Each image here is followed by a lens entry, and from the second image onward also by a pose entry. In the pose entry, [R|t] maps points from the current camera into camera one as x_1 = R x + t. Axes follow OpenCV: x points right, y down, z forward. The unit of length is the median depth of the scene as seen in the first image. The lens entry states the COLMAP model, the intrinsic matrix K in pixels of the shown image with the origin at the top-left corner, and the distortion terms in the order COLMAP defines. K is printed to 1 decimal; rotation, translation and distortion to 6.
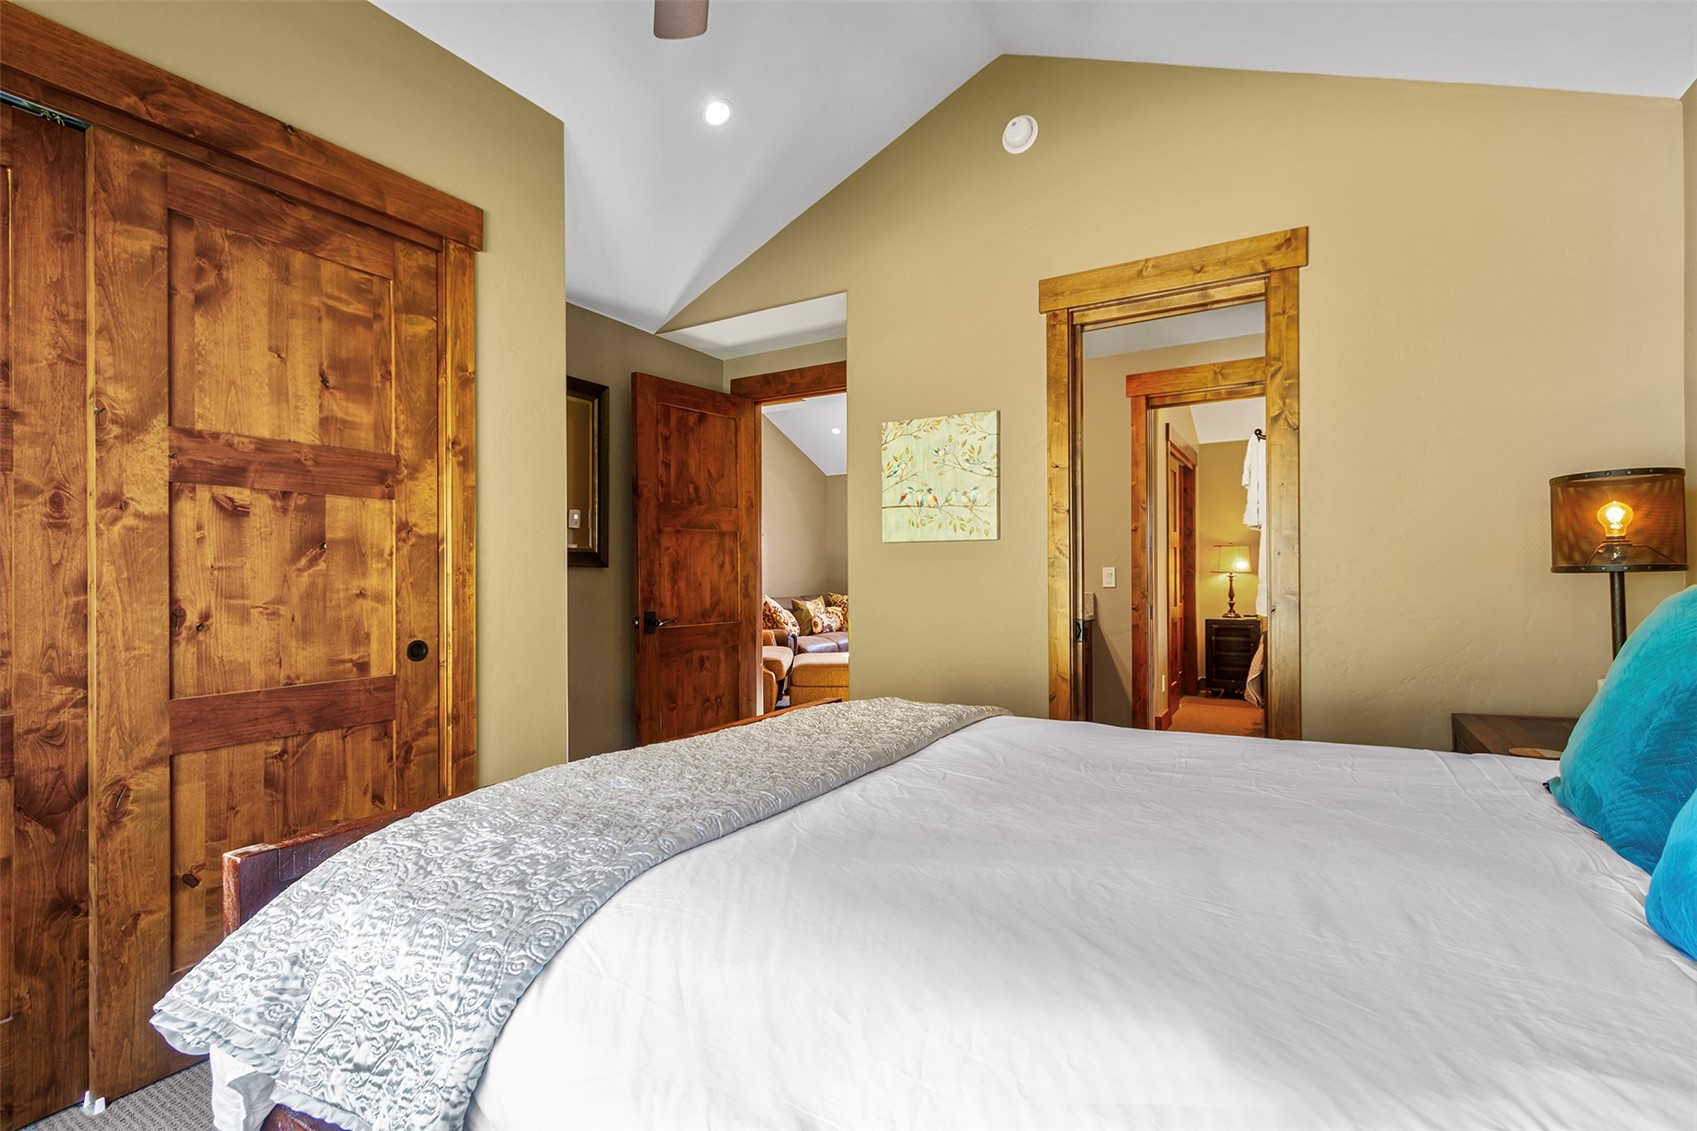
lens RADIAL K [[787.4, 0, 852.5], [0, 787.4, 578.1], [0, 0, 1]] dist [-0.002025, -0.000112]
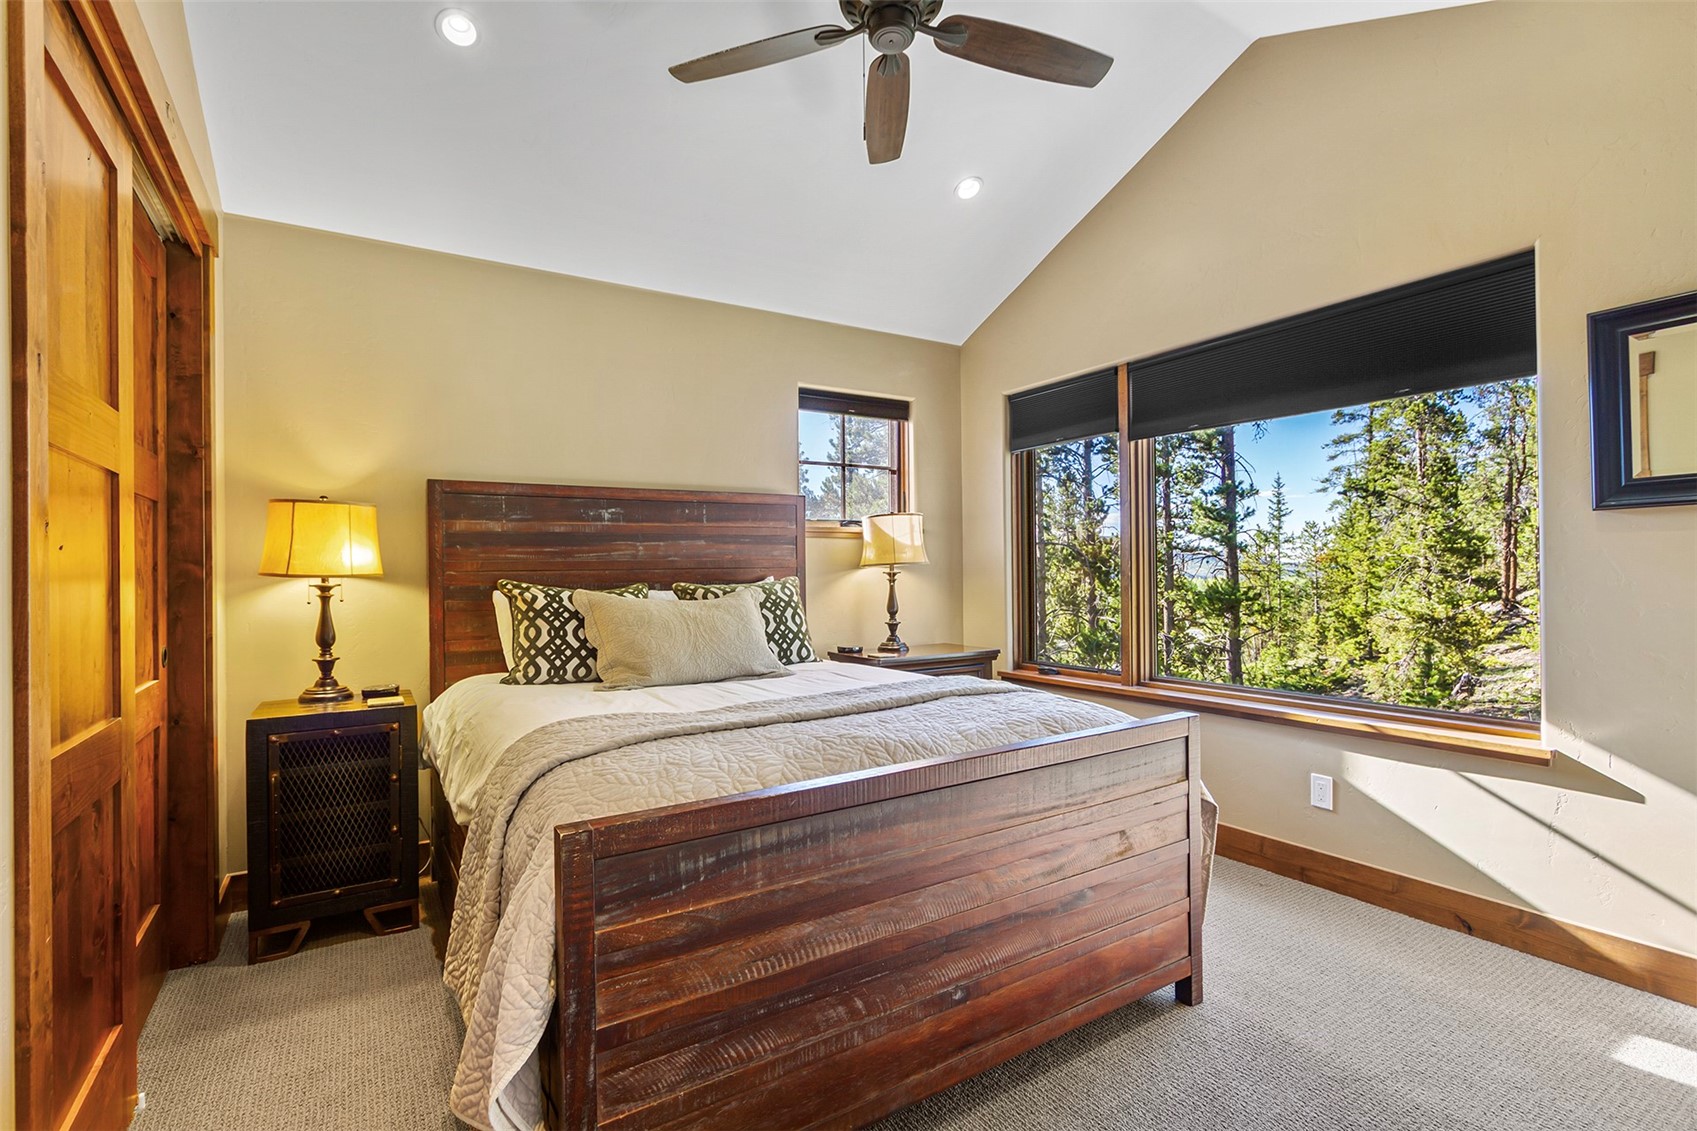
lens RADIAL K [[787.4, 0, 852.5], [0, 787.4, 578.1], [0, 0, 1]] dist [-0.002025, -0.000112]
pose [[0.467579, 0.002350, 0.883948, 0.270699], [0.004847, 0.999975, -0.005223, -0.003963], [-0.883938, 0.006727, 0.467555, 0.609195]]
